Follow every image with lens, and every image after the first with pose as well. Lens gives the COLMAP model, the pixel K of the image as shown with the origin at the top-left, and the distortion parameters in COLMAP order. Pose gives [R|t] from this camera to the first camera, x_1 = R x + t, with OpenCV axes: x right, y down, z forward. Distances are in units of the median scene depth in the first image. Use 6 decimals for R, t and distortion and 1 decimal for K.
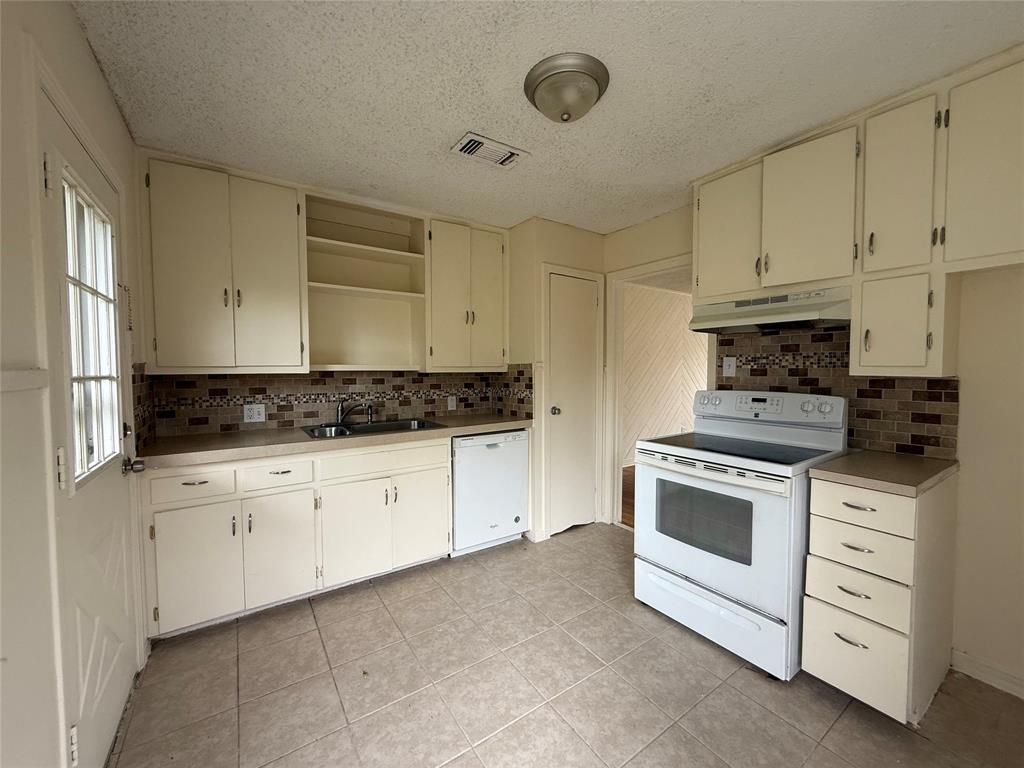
lens RADIAL K [[407.7, 0, 511.1], [0, 407.7, 382.3], [0, 0, 1]] dist [-0.000079, 0.000261]
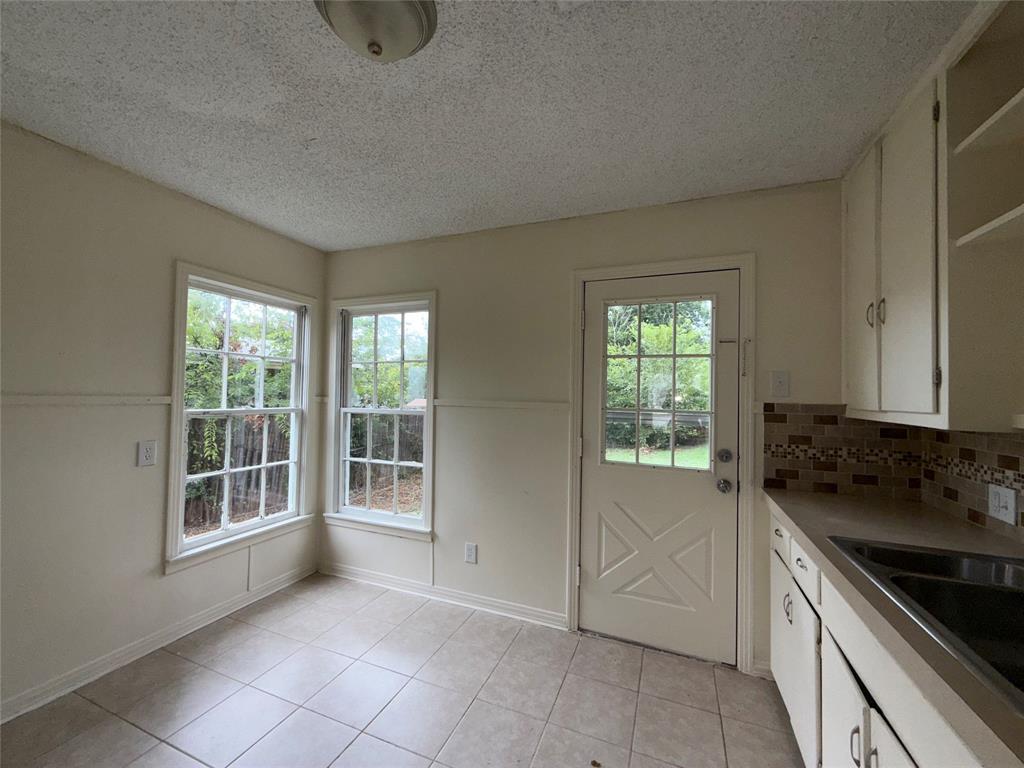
lens RADIAL K [[407.7, 0, 511.7], [0, 407.7, 381.8], [0, 0, 1]] dist [-0.000079, 0.000261]
pose [[-0.829527, -0.030074, -0.557656, 0.249142], [-0.039822, 0.999192, 0.005351, -0.074593], [0.557044, 0.026646, -0.830055, 1.356702]]
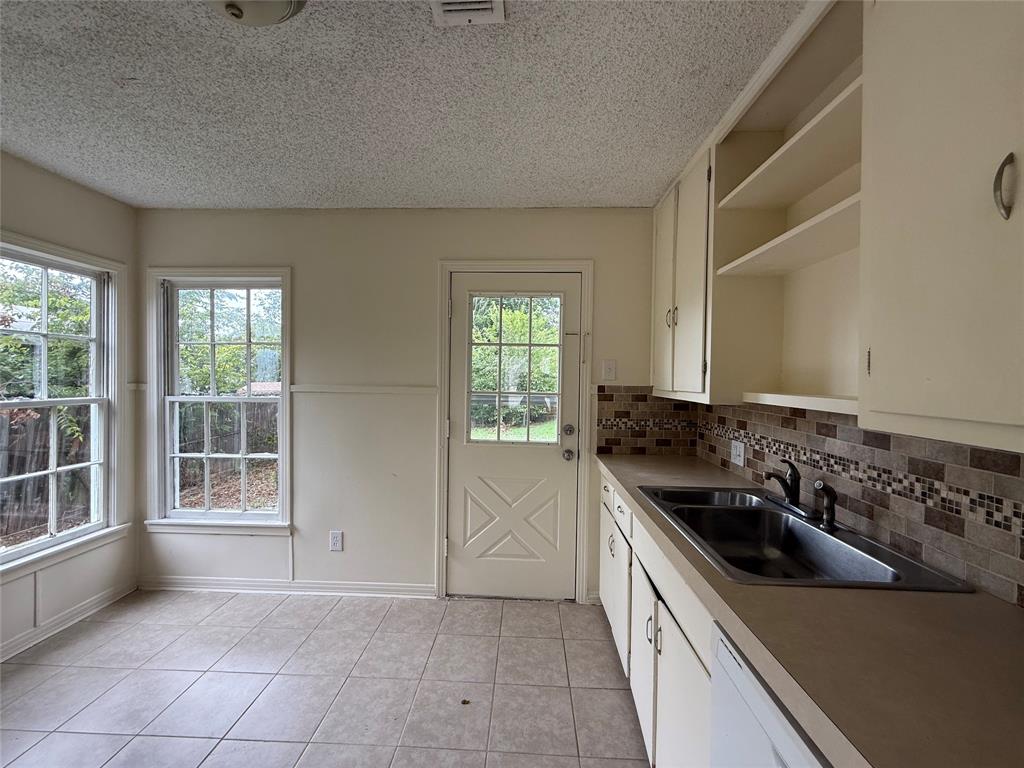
lens RADIAL K [[407.7, 0, 512.1], [0, 407.7, 381.4], [0, 0, 1]] dist [-0.000079, 0.000261]
pose [[-0.594314, 0.002029, -0.804230, 0.312683], [-0.044287, 0.998397, 0.035247, -0.085810], [0.803013, 0.056564, -0.593272, 1.390596]]
